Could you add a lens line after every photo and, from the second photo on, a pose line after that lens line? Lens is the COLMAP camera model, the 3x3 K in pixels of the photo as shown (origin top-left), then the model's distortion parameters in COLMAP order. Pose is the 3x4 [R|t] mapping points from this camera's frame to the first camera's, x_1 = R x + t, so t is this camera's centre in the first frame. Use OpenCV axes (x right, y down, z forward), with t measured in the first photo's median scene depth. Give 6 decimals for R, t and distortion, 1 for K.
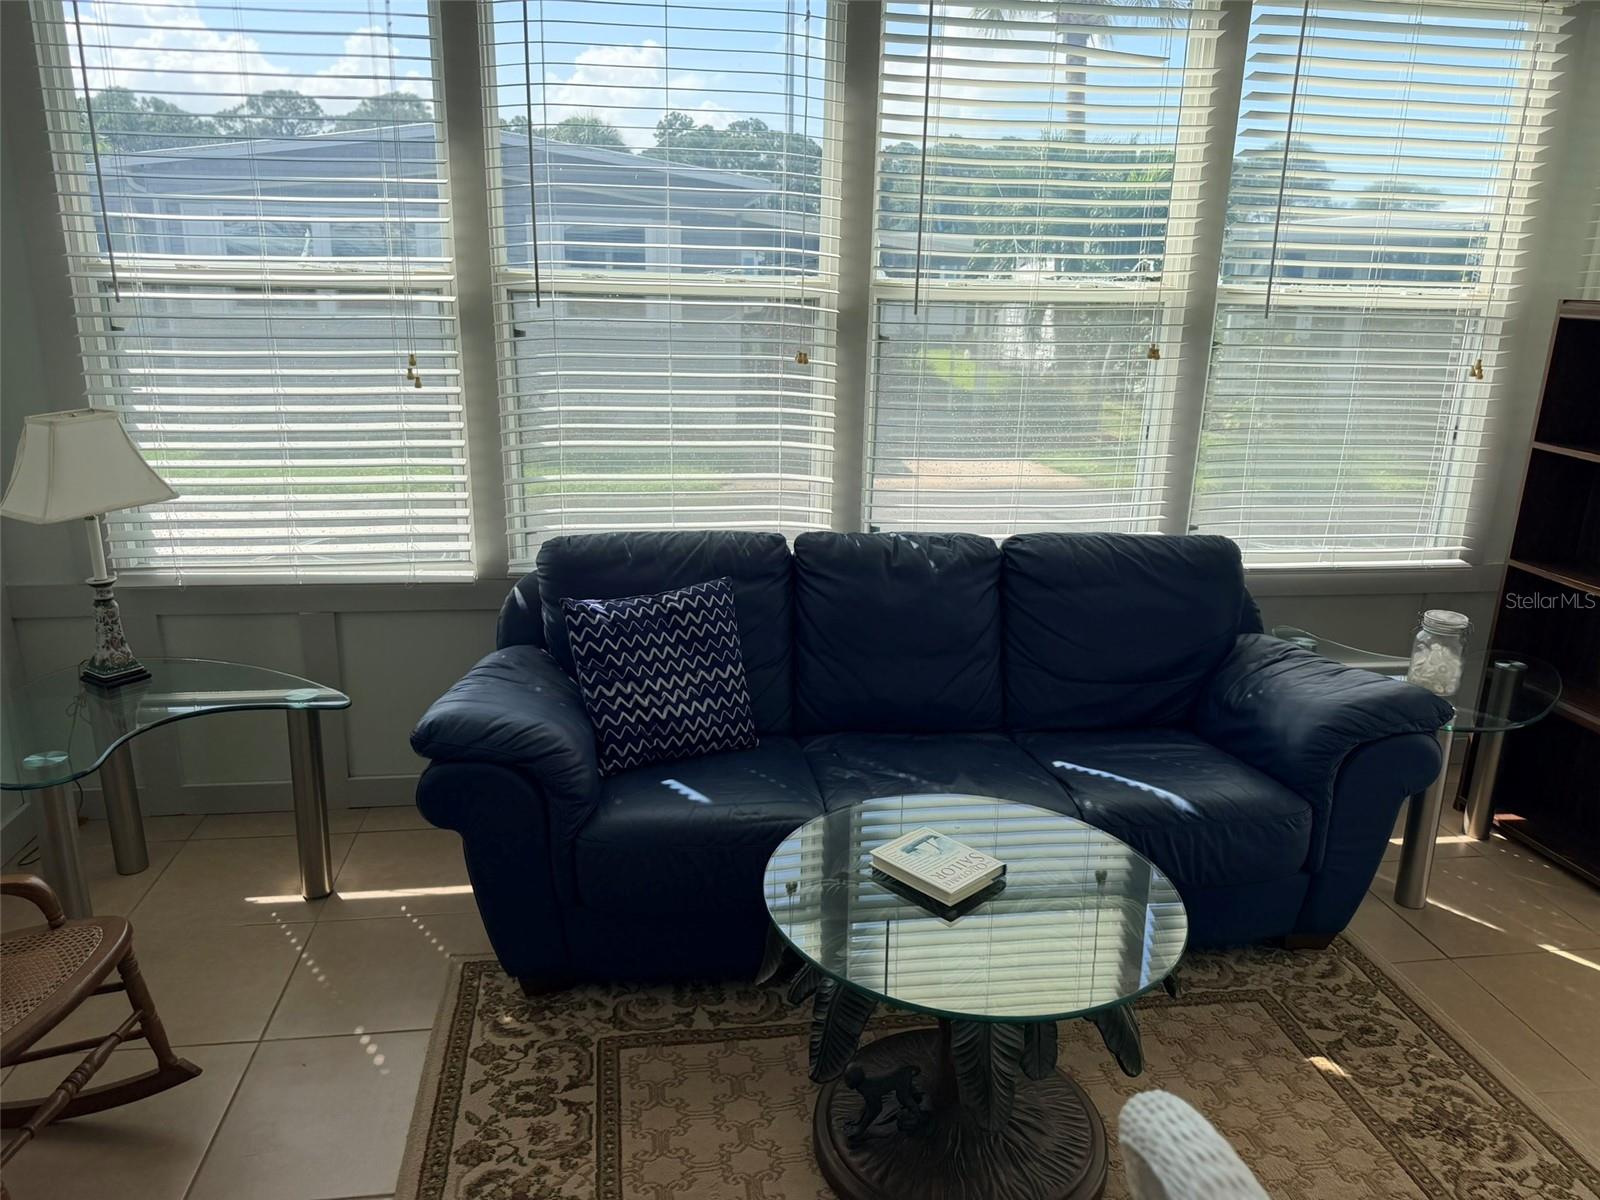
lens RADIAL K [[1131.1, 0, 800.0], [0, 1131.1, 600.0], [0, 0, 1]] dist [0.063192, -0.086578]
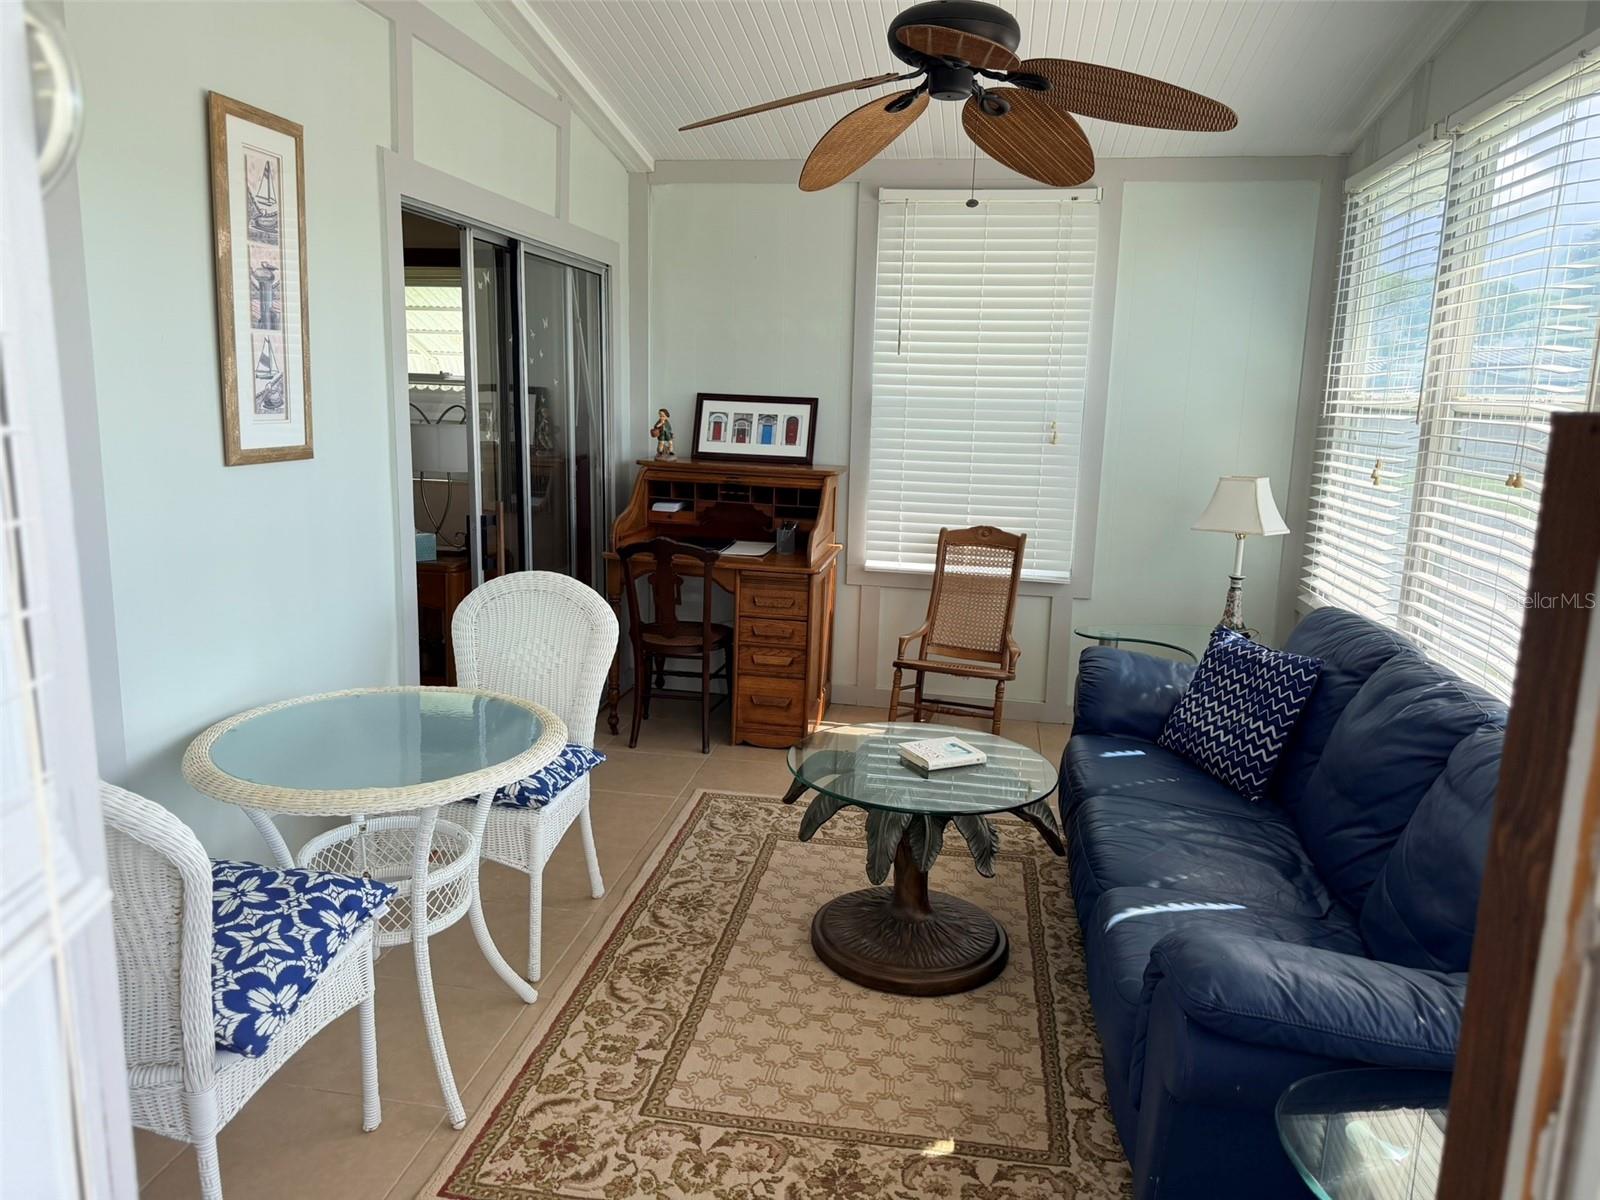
lens RADIAL K [[1131.1, 0, 800.0], [0, 1131.1, 600.0], [0, 0, 1]] dist [0.063192, -0.086578]
pose [[-0.300050, 0.151713, -0.941782, 1.177142], [-0.297151, 0.923285, 0.243405, -0.203556], [0.906461, 0.352885, -0.231951, 0.825031]]
